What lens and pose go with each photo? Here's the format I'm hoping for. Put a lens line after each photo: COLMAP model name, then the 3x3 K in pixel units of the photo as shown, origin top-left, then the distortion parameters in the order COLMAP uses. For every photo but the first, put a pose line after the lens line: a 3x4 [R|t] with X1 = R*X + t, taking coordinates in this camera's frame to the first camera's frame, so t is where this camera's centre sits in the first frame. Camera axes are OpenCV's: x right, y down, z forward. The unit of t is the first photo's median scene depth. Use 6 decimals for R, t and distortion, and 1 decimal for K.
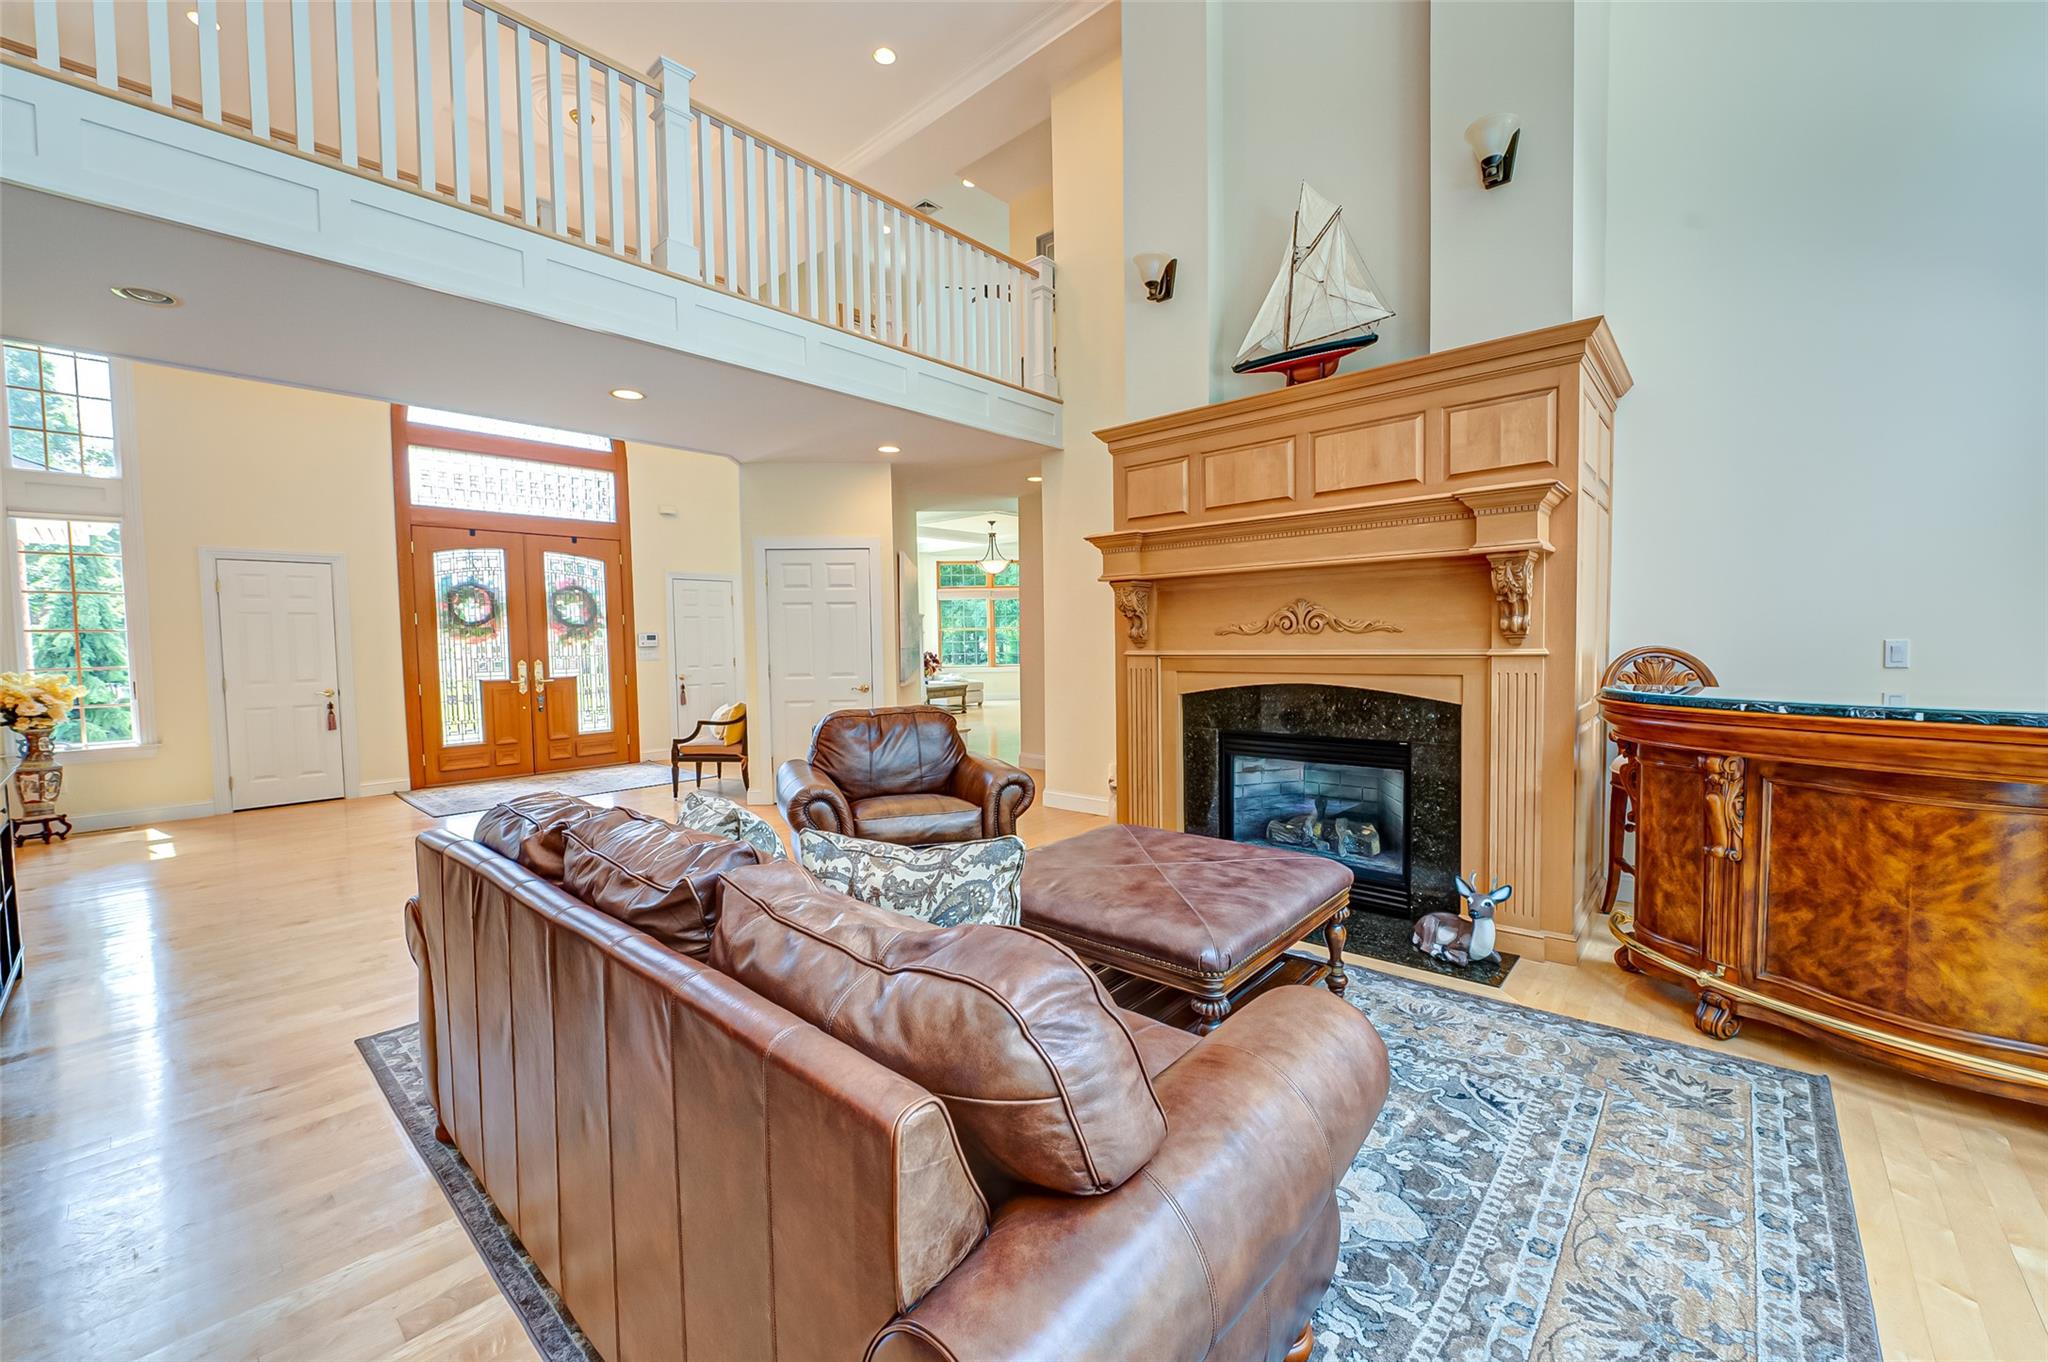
lens RADIAL K [[803.4, 0, 1032.7], [0, 803.4, 677.6], [0, 0, 1]] dist [-0.011746, -0.000284]
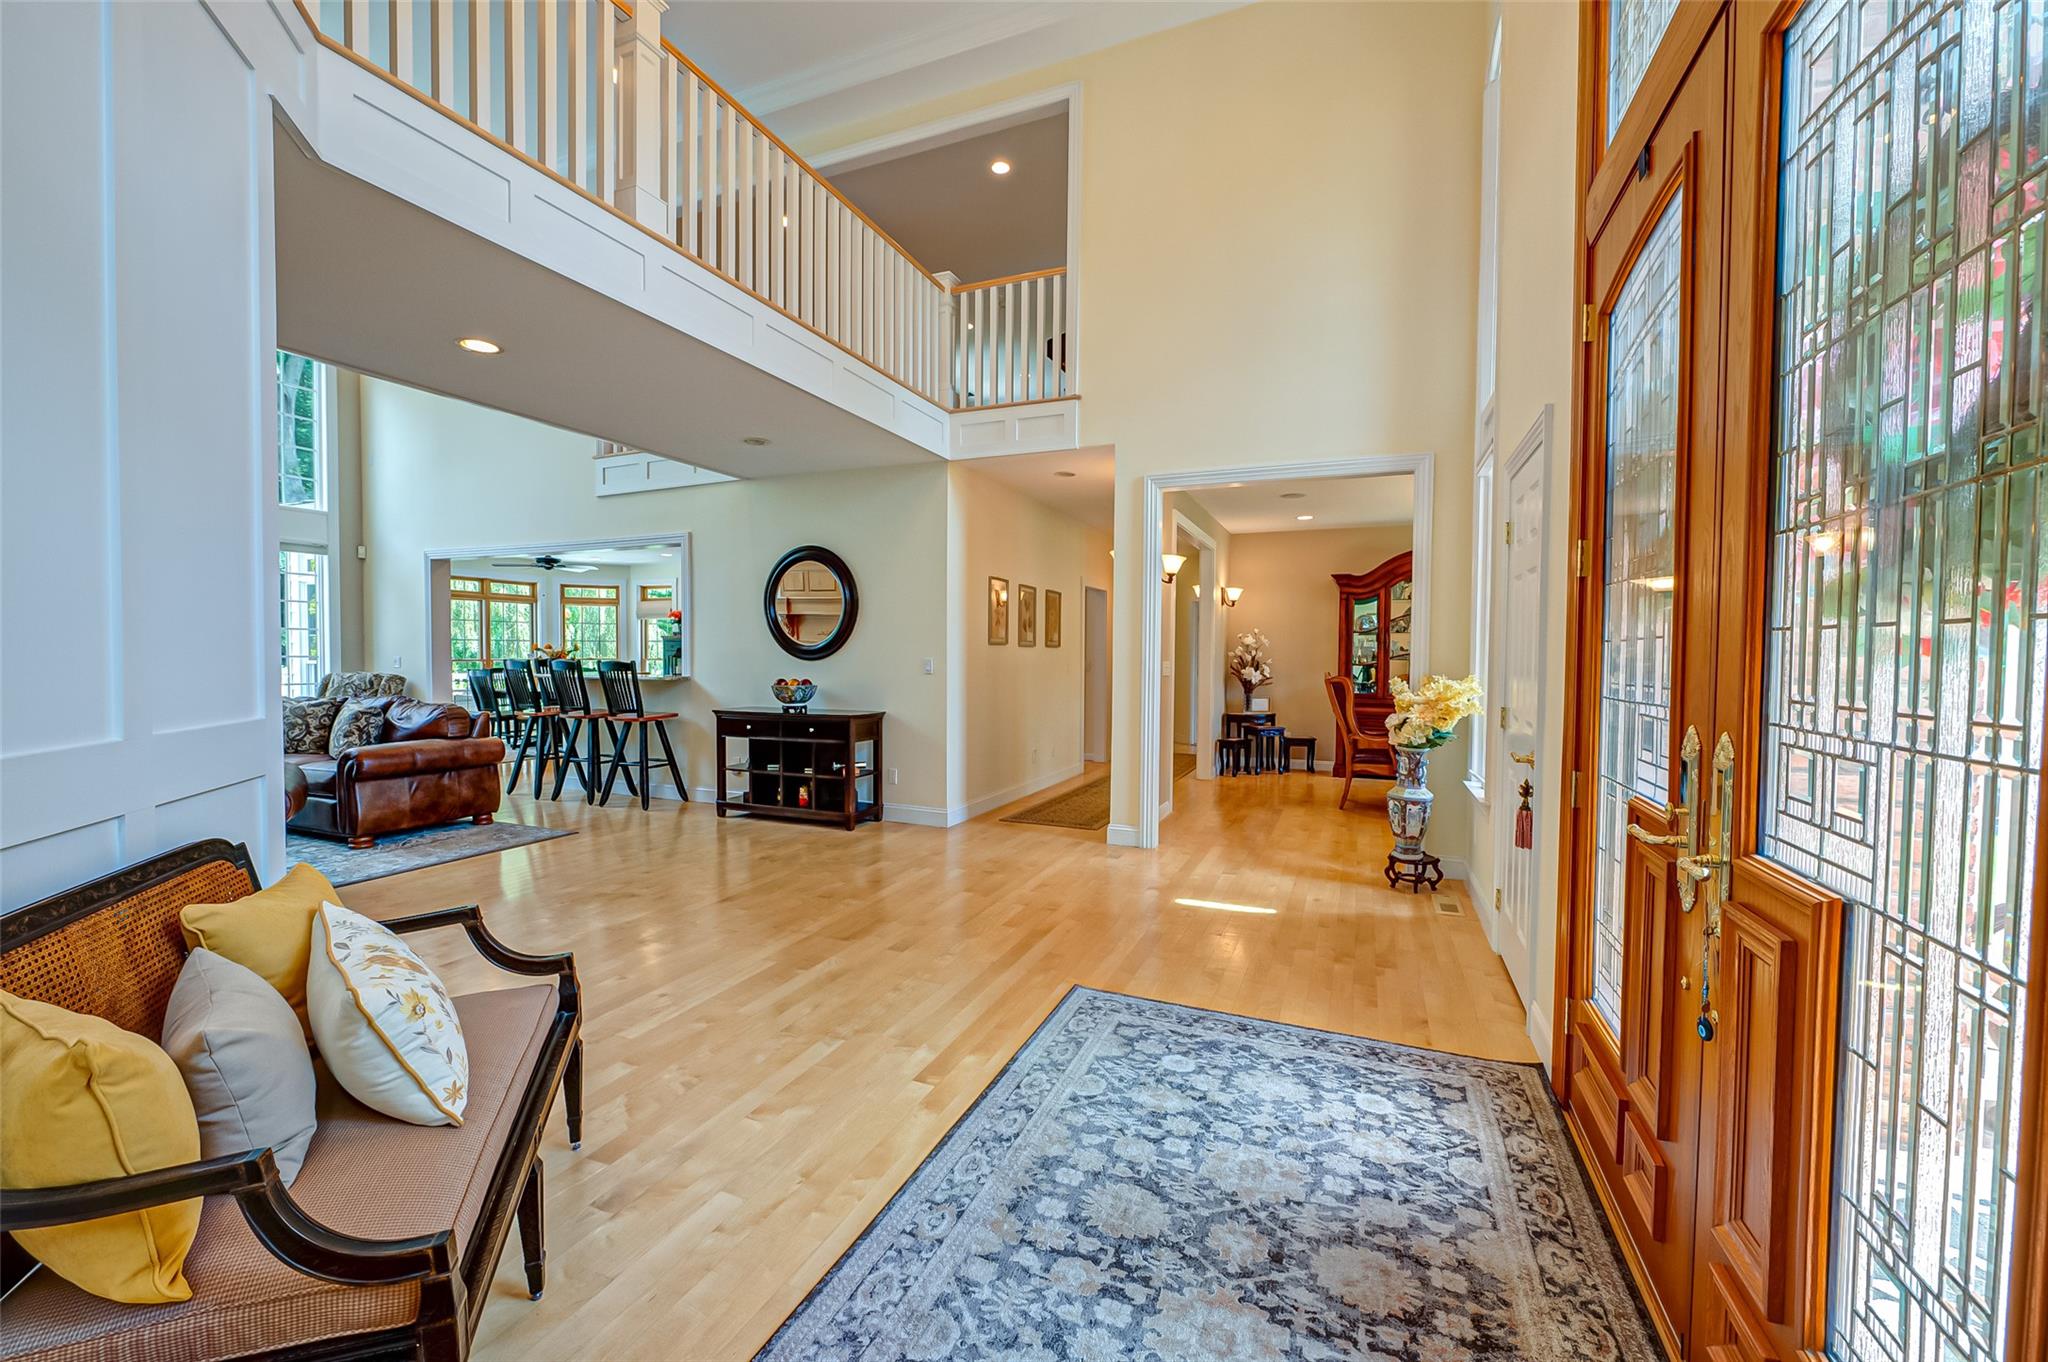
lens RADIAL K [[803.4, 0, 1032.7], [0, 803.4, 677.6], [0, 0, 1]] dist [-0.011746, -0.000284]
pose [[-0.944916, 0.024536, -0.326392, -0.448043], [-0.002502, 0.996616, 0.082165, -0.050362], [0.327304, 0.078456, -0.941656, 1.163700]]
